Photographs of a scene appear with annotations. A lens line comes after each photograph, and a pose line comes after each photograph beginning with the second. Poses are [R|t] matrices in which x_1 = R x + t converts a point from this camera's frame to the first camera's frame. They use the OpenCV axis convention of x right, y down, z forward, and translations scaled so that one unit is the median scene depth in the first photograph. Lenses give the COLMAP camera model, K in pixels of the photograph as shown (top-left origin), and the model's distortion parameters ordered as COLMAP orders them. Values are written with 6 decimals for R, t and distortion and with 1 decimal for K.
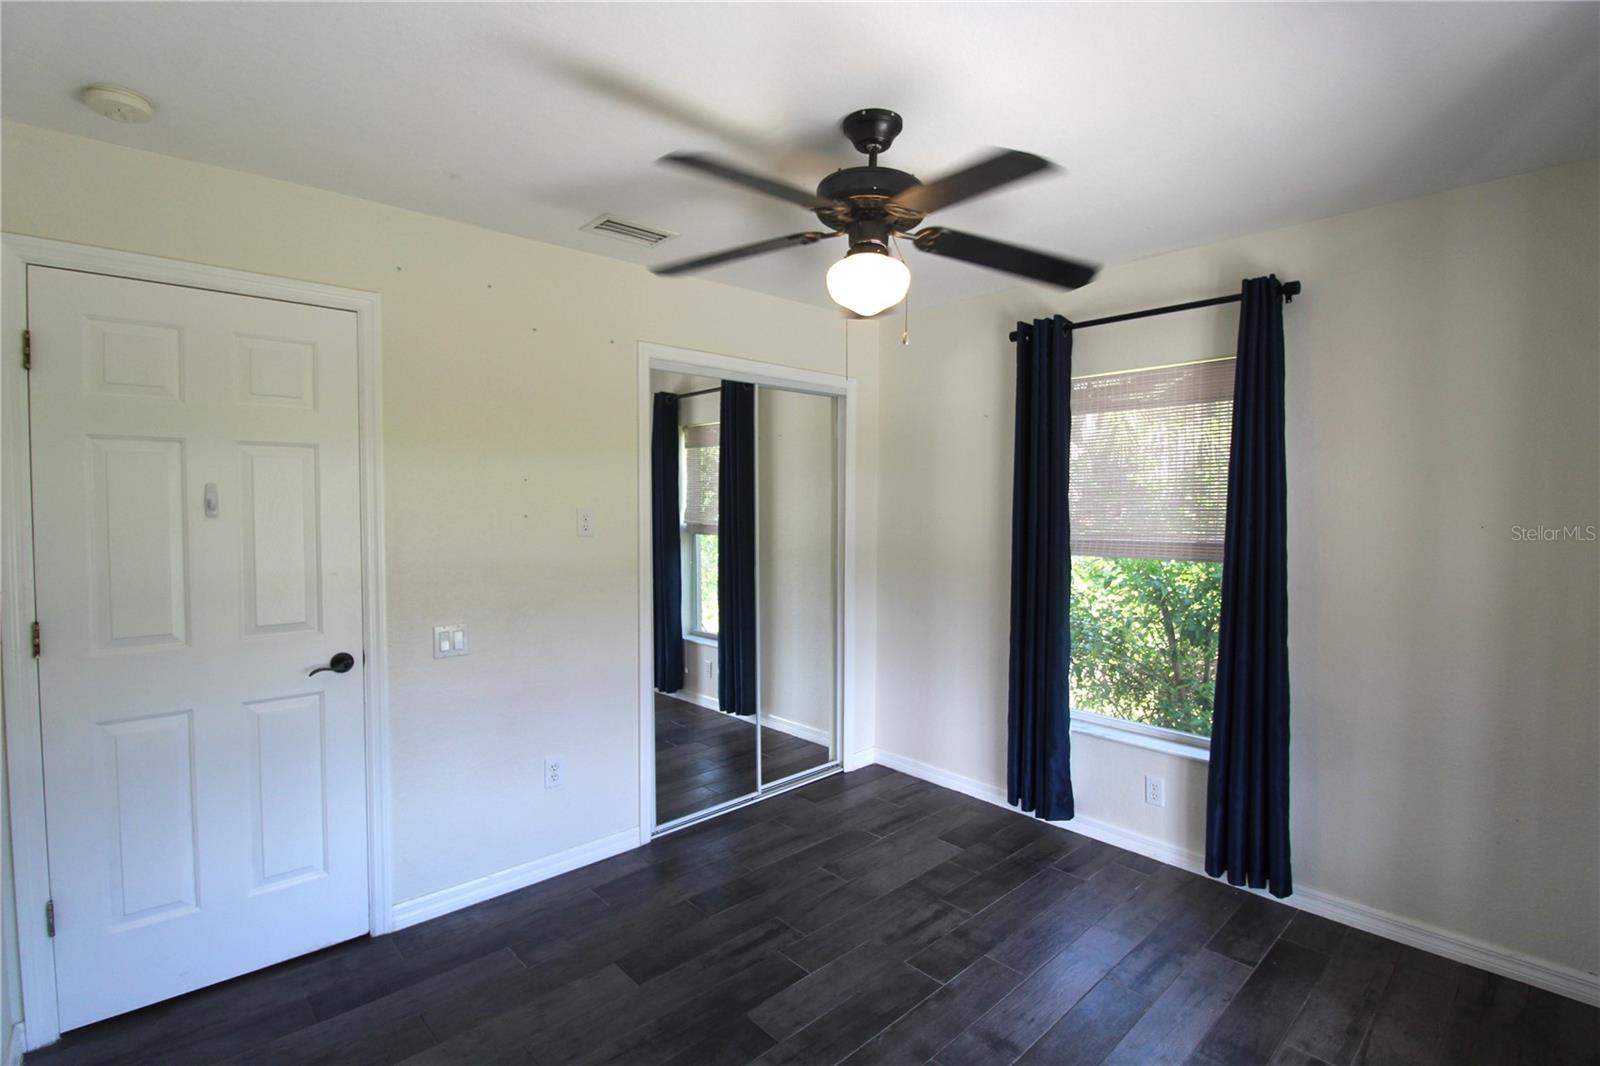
lens RADIAL K [[751.0, 0, 801.8], [0, 751.0, 535.1], [0, 0, 1]] dist [-0.011634, -0.002607]
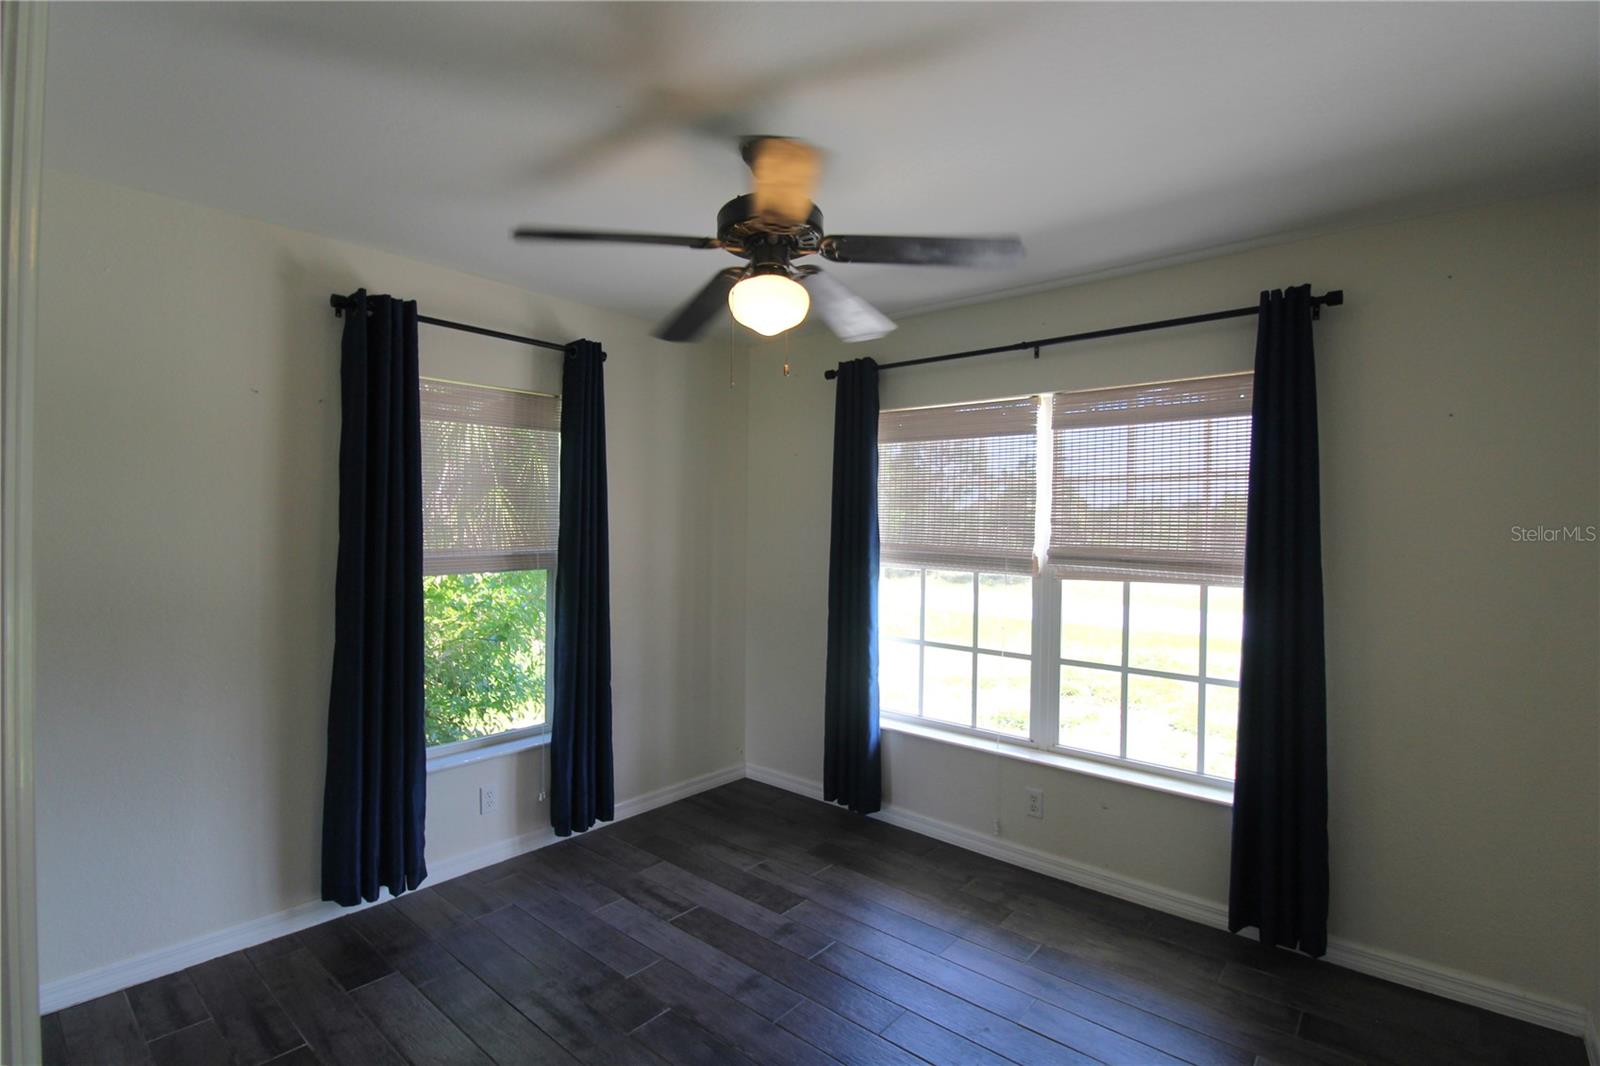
lens RADIAL K [[751.0, 0, 801.5], [0, 751.0, 525.8], [0, 0, 1]] dist [-0.011634, -0.002607]
pose [[-0.116889, -0.004627, 0.993134, -0.689816], [0.031750, 0.999461, 0.008394, -0.030599], [-0.992637, 0.032513, -0.116679, 0.793304]]
